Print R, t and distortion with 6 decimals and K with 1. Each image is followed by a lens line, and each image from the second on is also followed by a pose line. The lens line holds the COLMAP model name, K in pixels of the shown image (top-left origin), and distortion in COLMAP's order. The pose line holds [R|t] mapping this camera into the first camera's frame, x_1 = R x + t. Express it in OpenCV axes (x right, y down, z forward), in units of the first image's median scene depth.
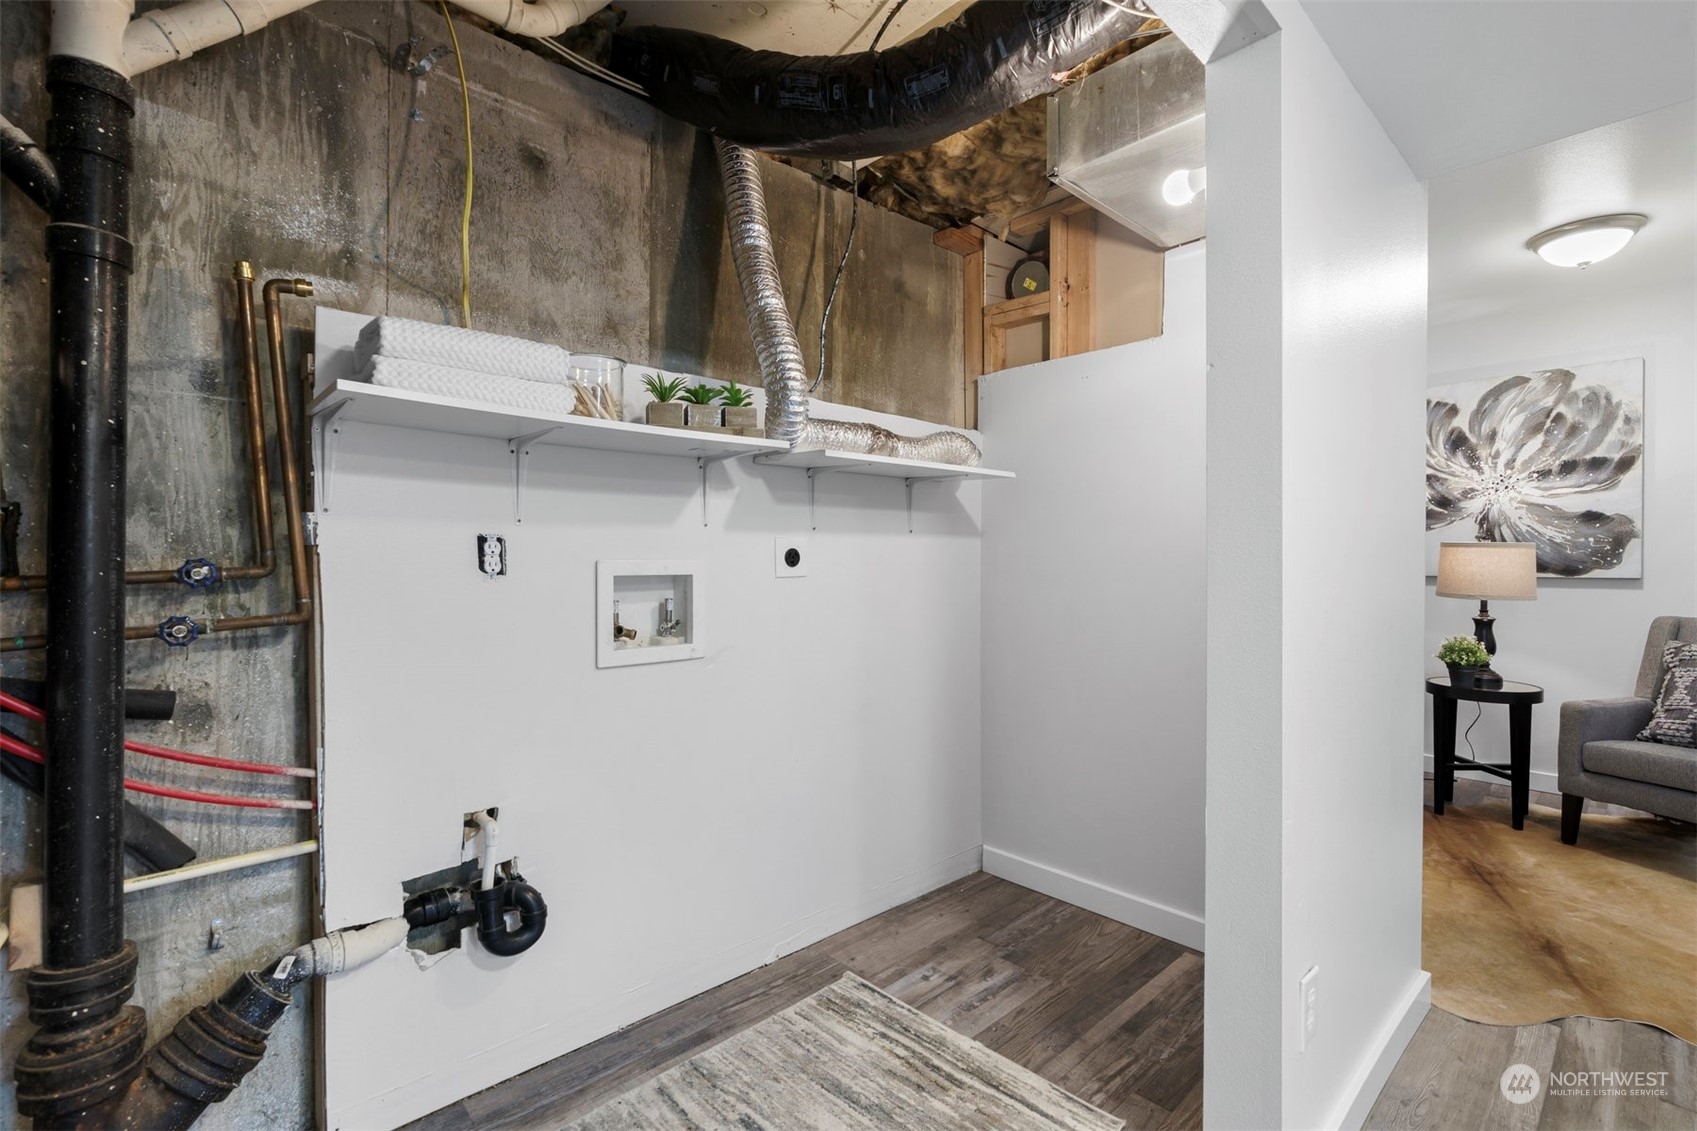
lens RADIAL K [[772.5, 0, 848.5], [0, 772.5, 565.5], [0, 0, 1]] dist [-0.002821, -0.000018]
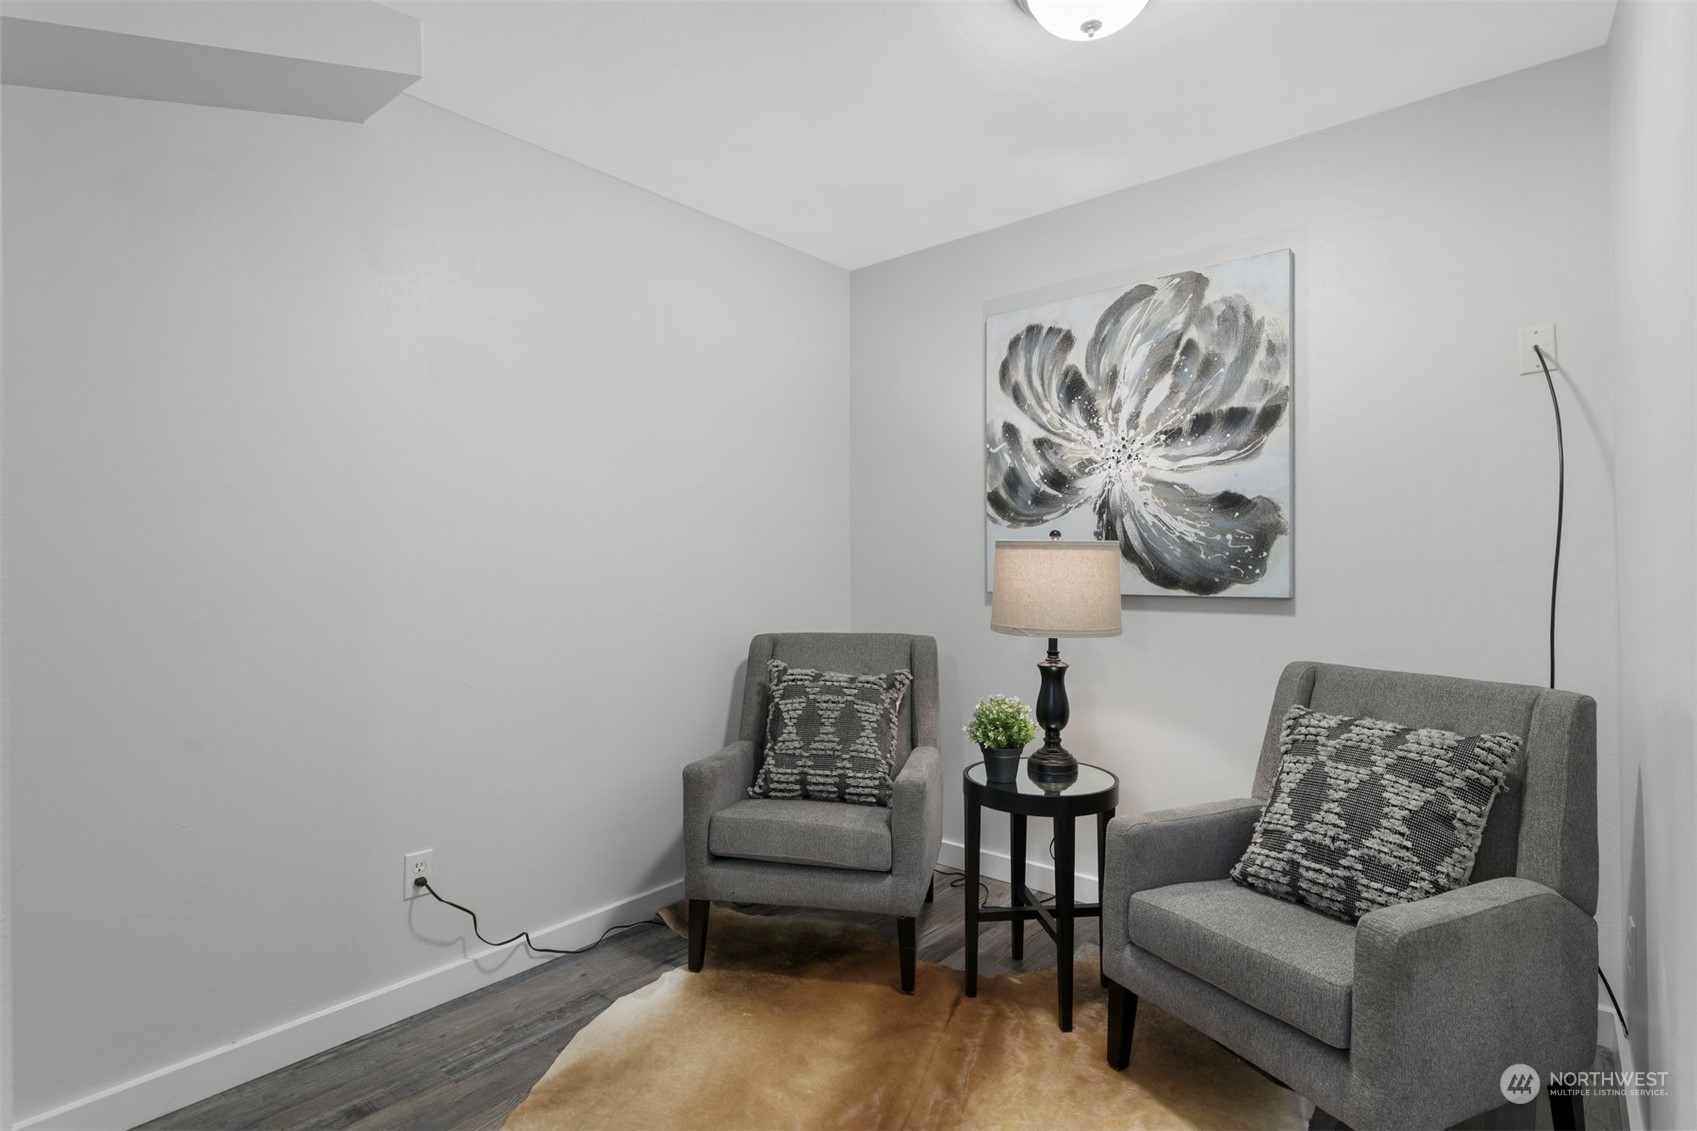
lens RADIAL K [[863.0, 0, 848.5], [0, 863.0, 565.5], [0, 0, 1]] dist [-0.001258, -0.000053]
pose [[0.991875, -0.001940, 0.127201, 0.545740], [0.003036, 0.999960, -0.008423, -0.004842], [-0.127180, 0.008740, 0.991841, 0.323381]]
